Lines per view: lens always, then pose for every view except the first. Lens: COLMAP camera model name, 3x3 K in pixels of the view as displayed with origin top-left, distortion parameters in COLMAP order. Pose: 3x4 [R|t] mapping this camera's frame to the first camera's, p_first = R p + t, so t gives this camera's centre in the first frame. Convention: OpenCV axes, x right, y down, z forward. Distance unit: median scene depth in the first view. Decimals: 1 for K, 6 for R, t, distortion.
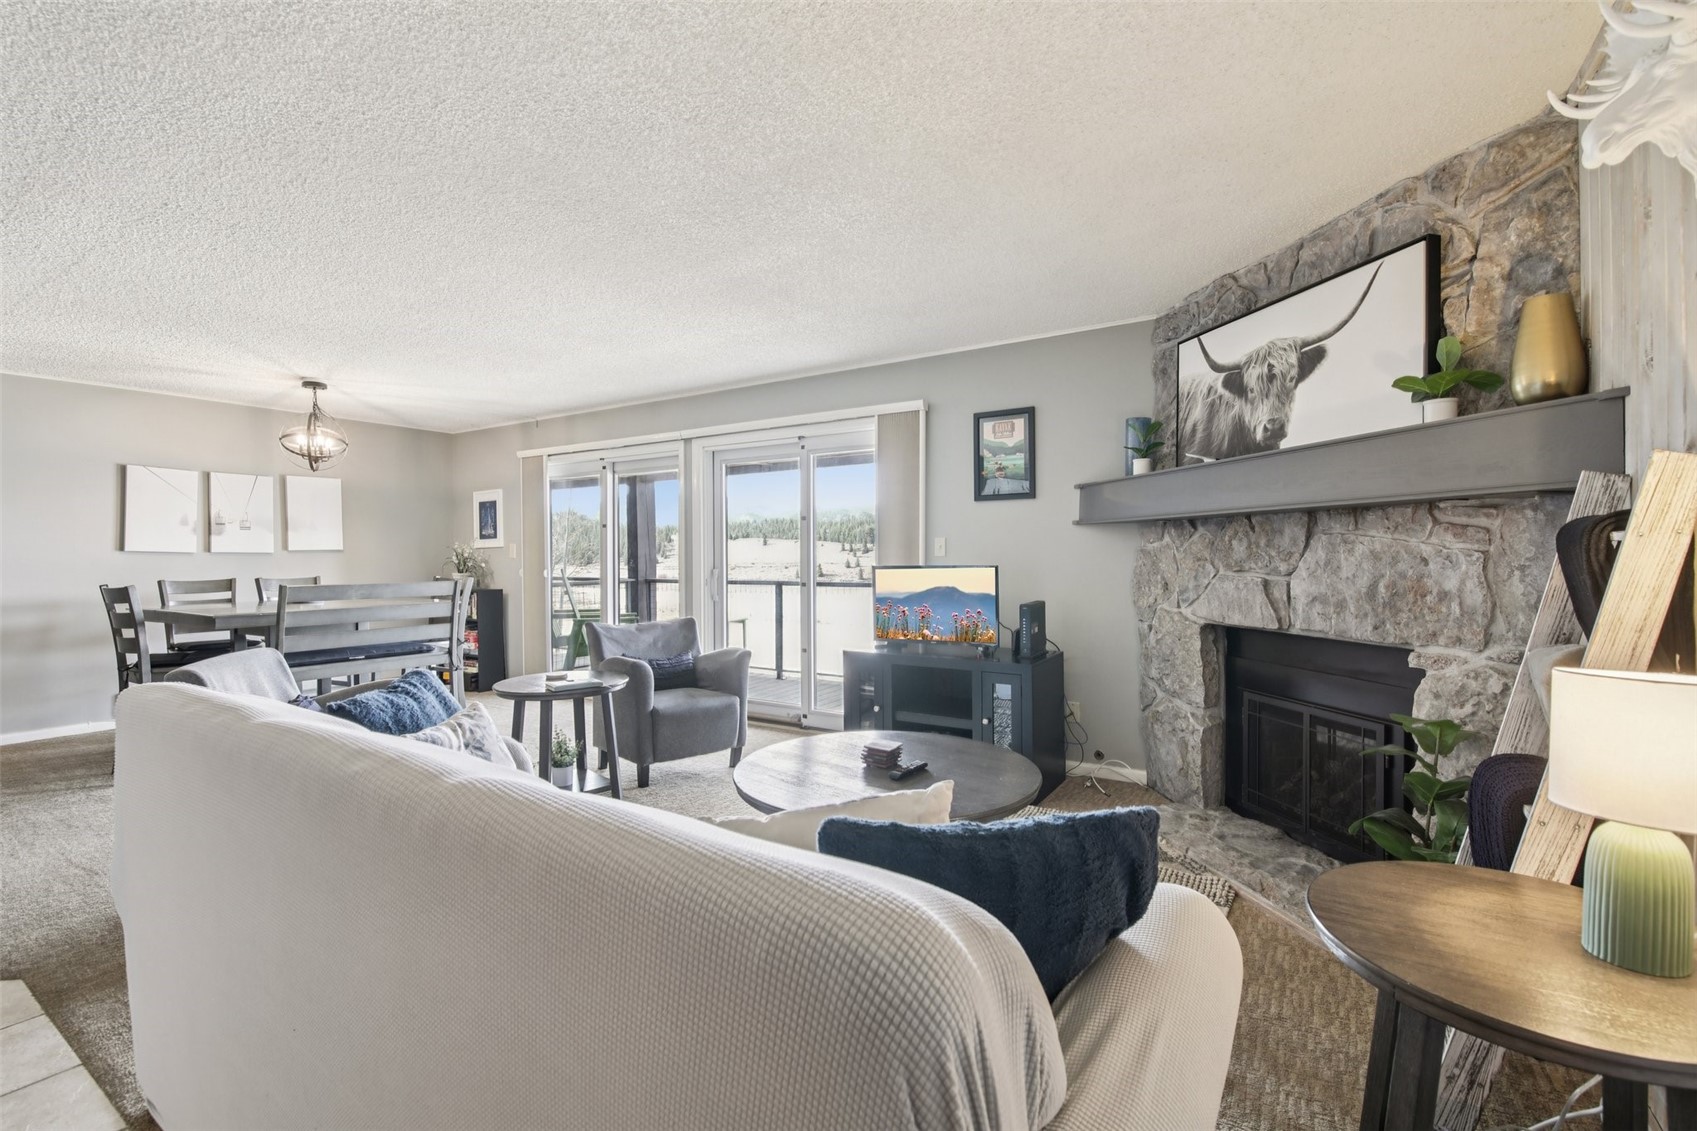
lens RADIAL K [[743.4, 0, 866.2], [0, 743.4, 564.4], [0, 0, 1]] dist [-0.011750, -0.003867]
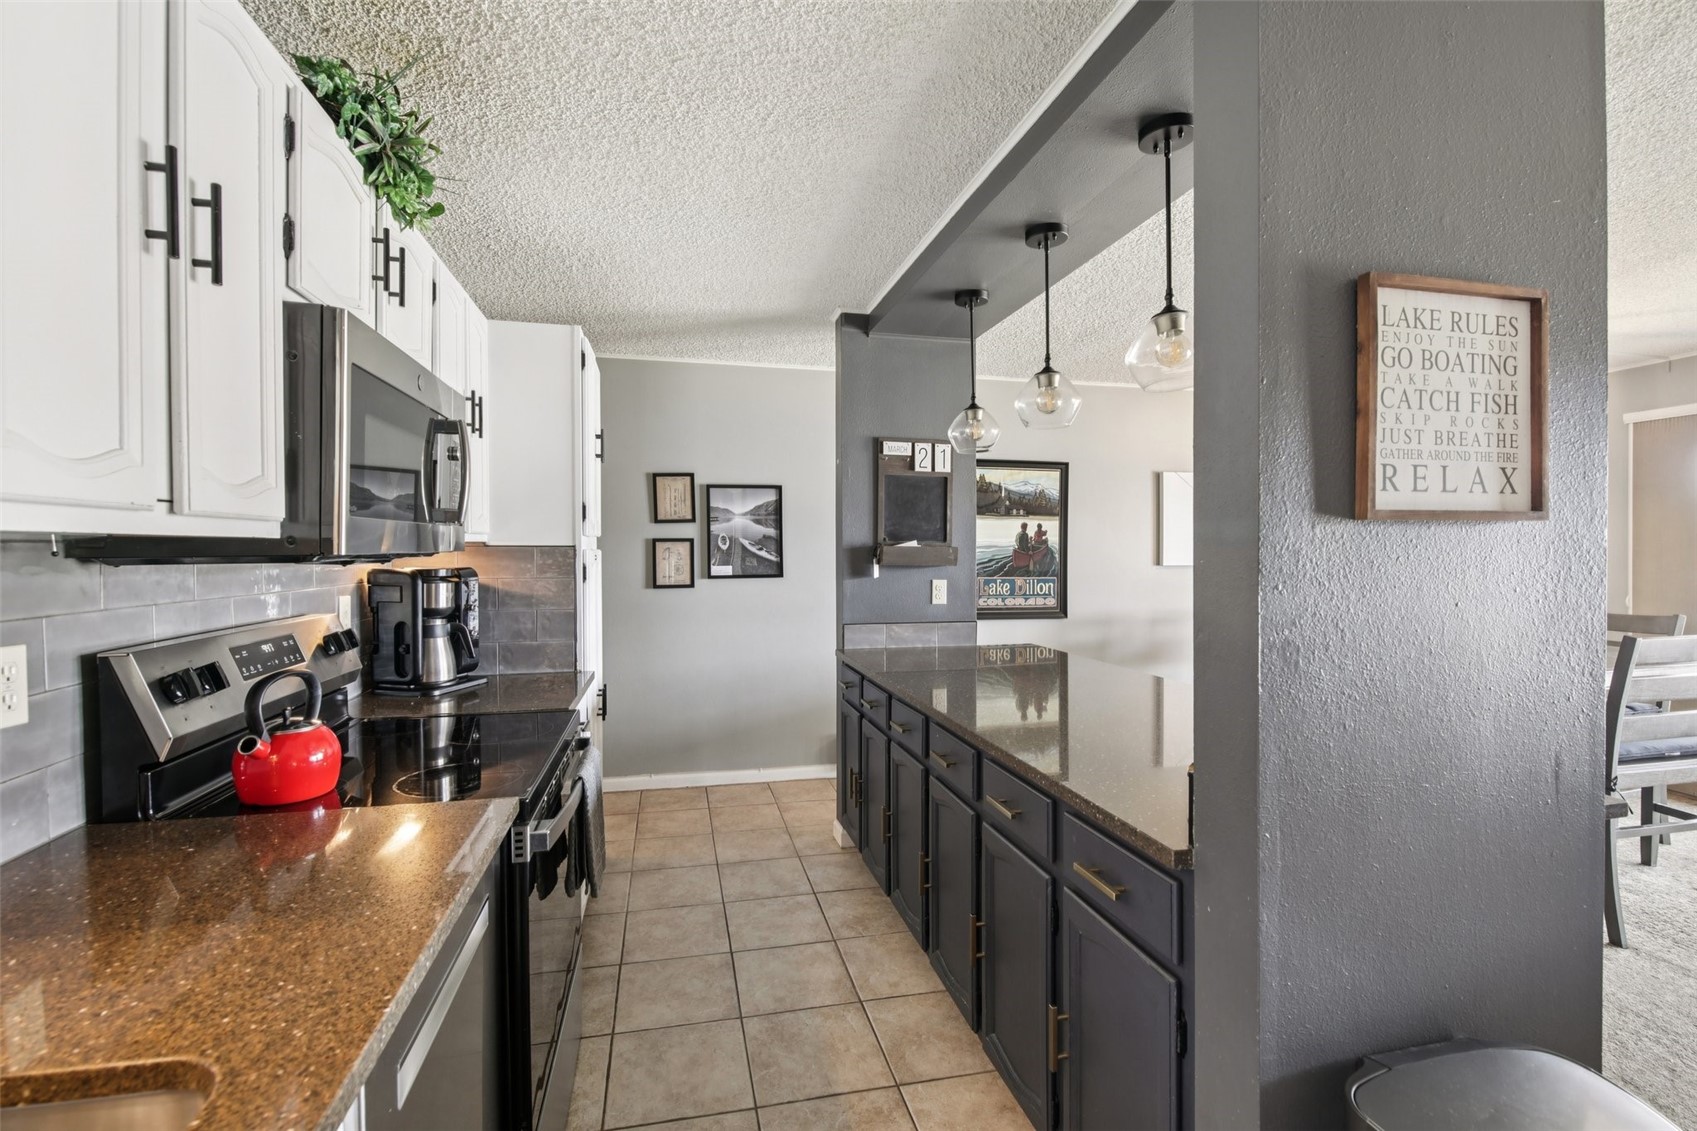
lens RADIAL K [[743.4, 0, 842.9], [0, 743.4, 560.9], [0, 0, 1]] dist [-0.011750, -0.003867]
pose [[0.703751, 0.014886, -0.710290, -0.558811], [-0.013340, 0.999881, 0.007738, -0.022389], [0.710321, 0.004029, 0.703866, 0.050552]]
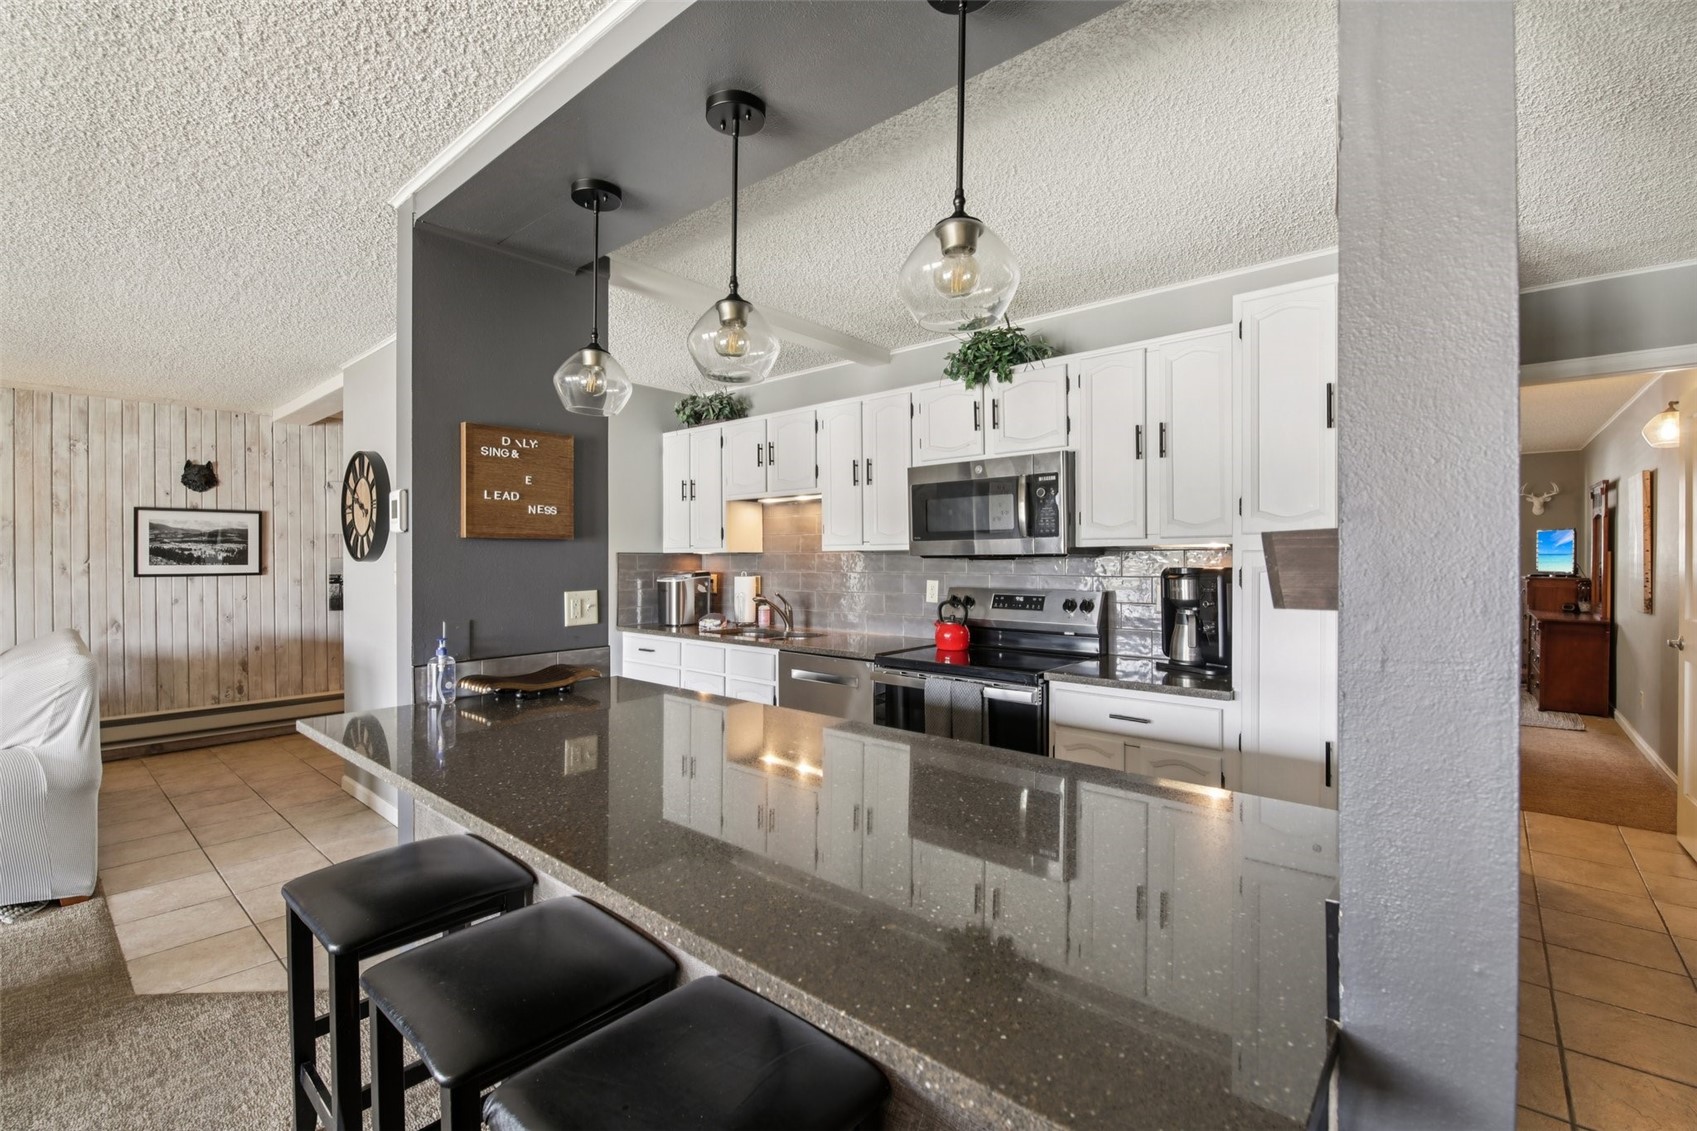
lens RADIAL K [[743.4, 0, 871.0], [0, 743.4, 571.1], [0, 0, 1]] dist [-0.011750, -0.003867]
pose [[-0.989732, 0.002234, 0.142917, -0.855701], [0.006334, 0.999581, 0.028238, -0.024907], [-0.142794, 0.028853, -0.989332, 0.672251]]
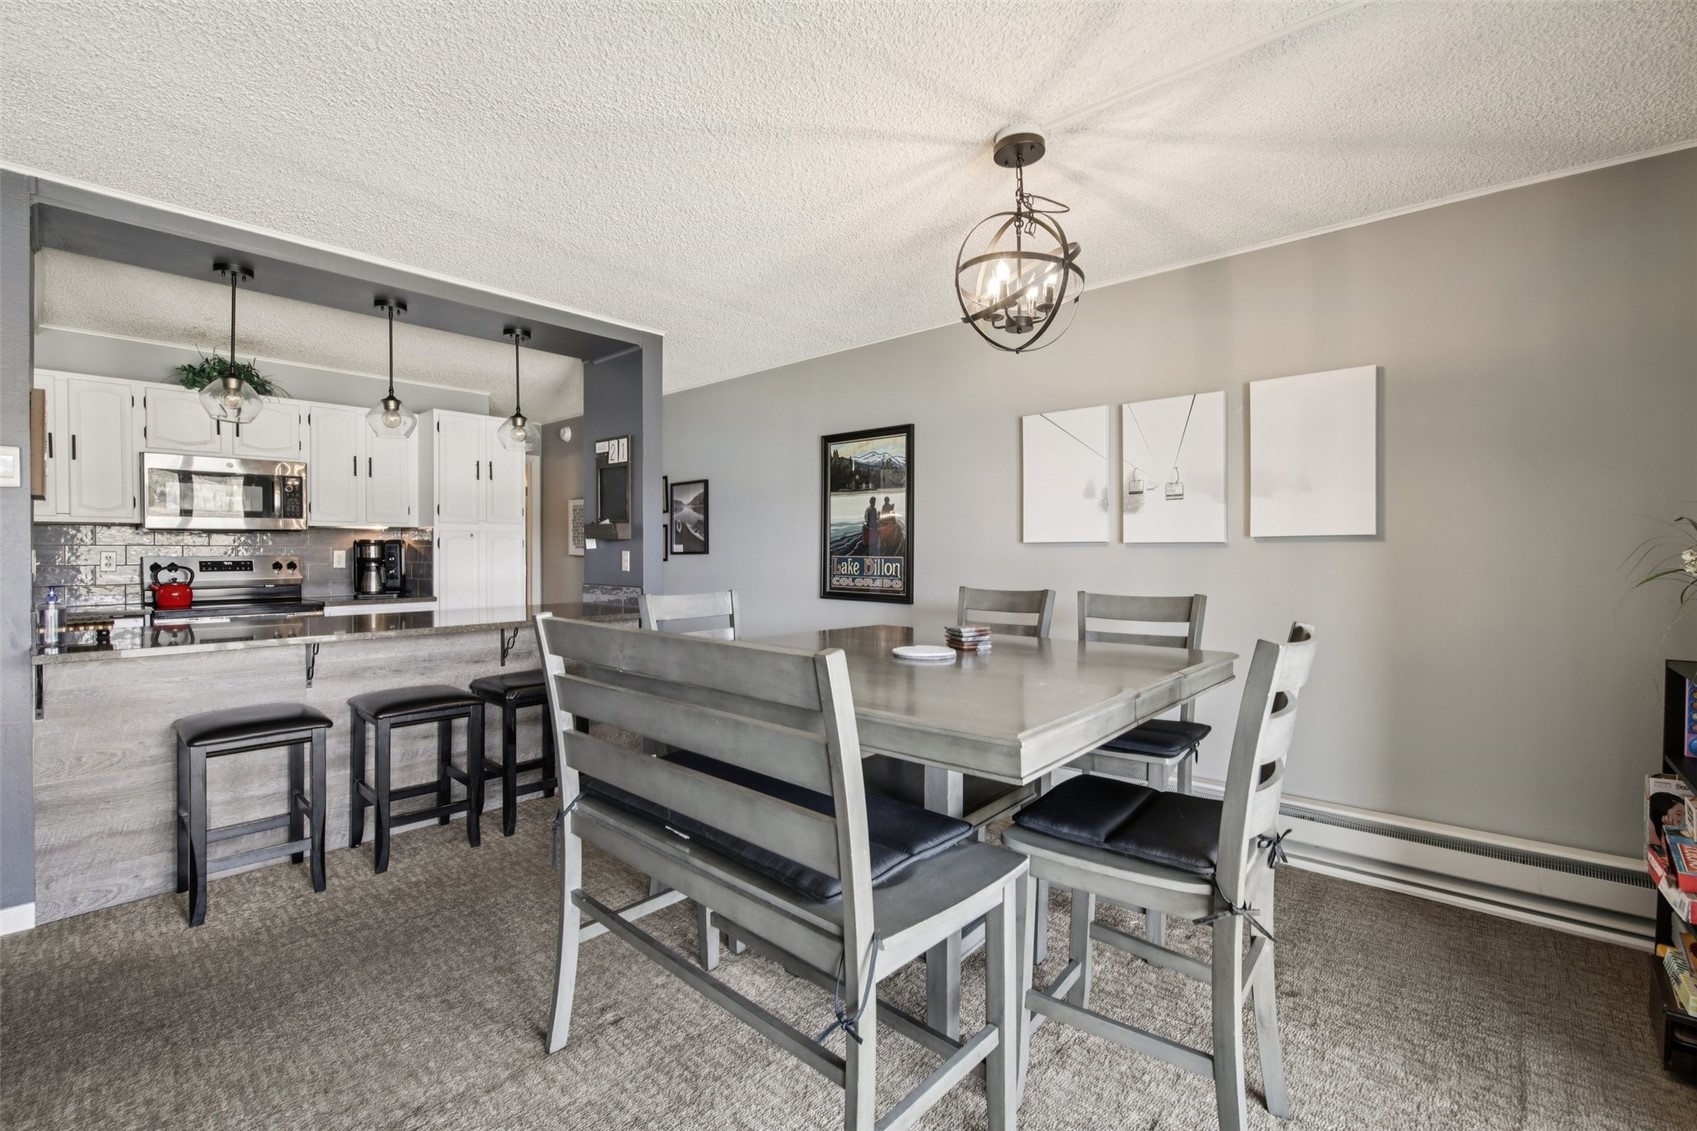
lens RADIAL K [[743.4, 0, 830.4], [0, 743.4, 547.2], [0, 0, 1]] dist [-0.011750, -0.003867]
pose [[-0.194915, -0.001100, -0.980819, -0.264354], [-0.011190, 0.999937, 0.001102, -0.010454], [0.980756, 0.011190, -0.194915, 0.848830]]
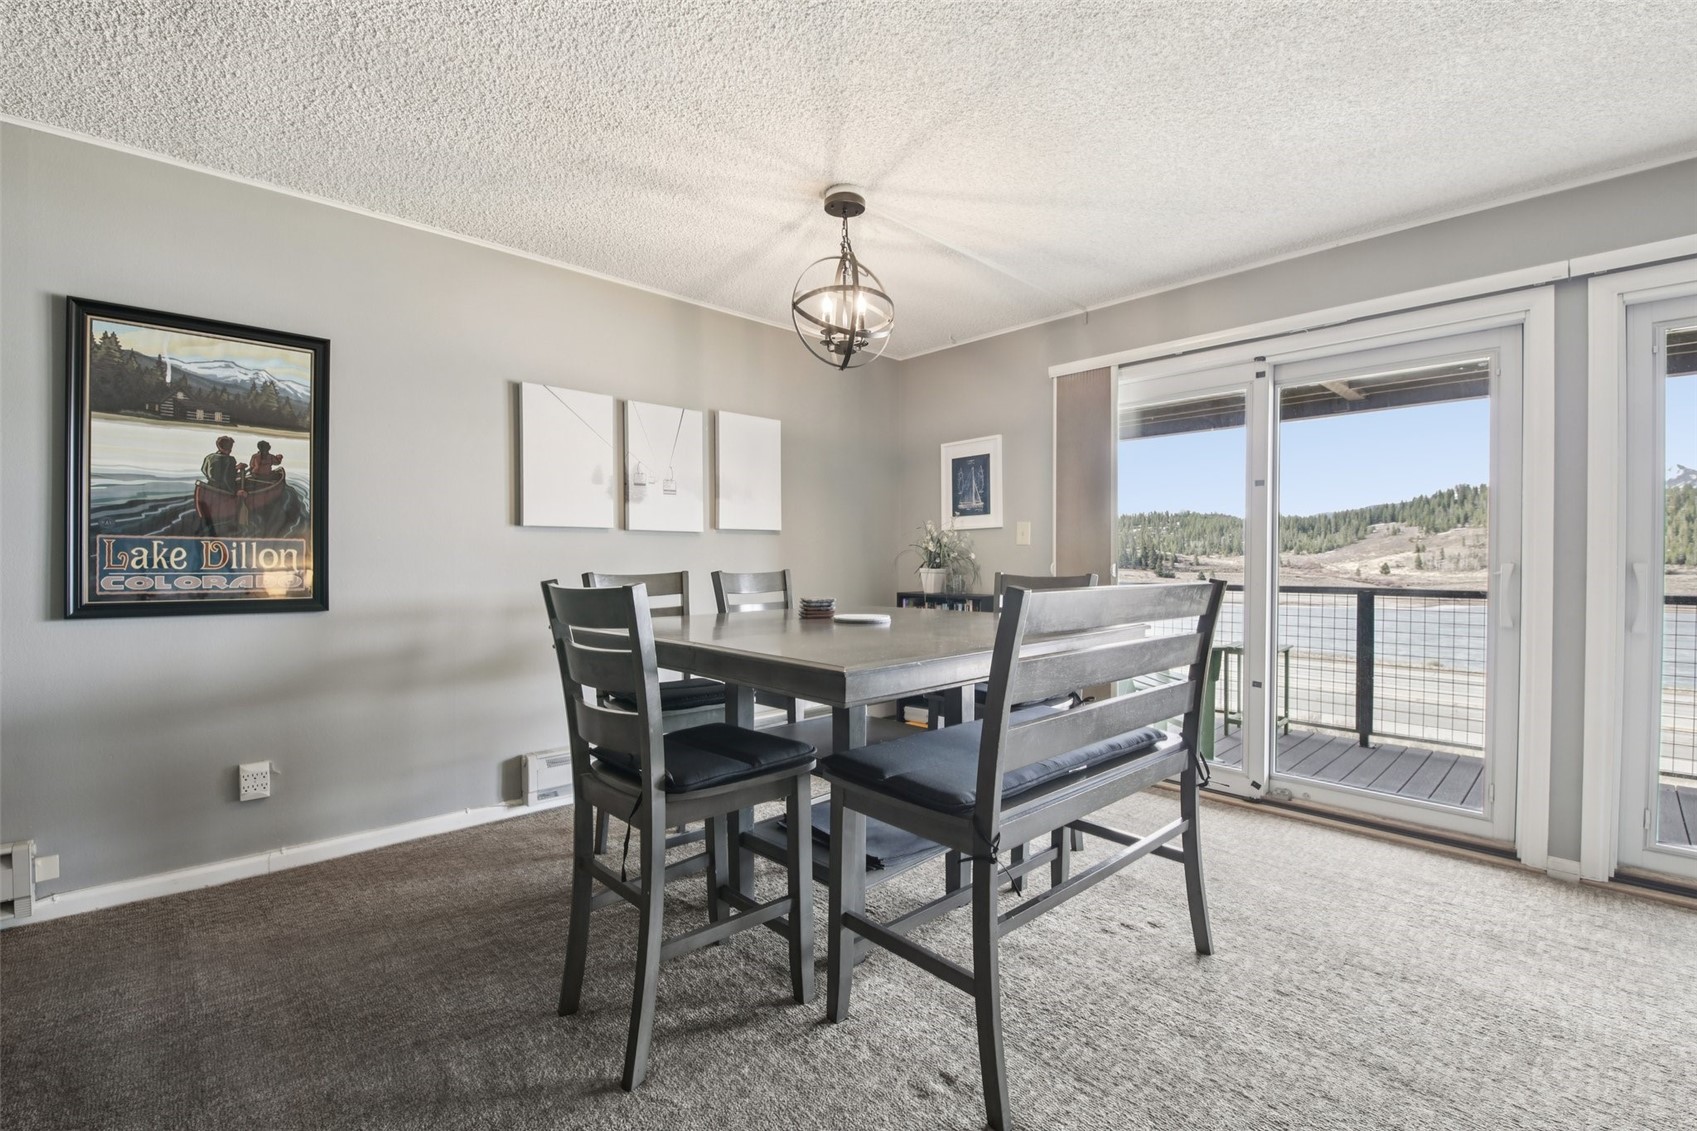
lens RADIAL K [[743.4, 0, 863.2], [0, 743.4, 564.9], [0, 0, 1]] dist [-0.011750, -0.003867]
pose [[0.968542, 0.008501, -0.248705, -0.522653], [-0.009411, 0.999953, -0.002469, 0.012164], [0.248672, 0.004732, 0.968576, 0.427126]]
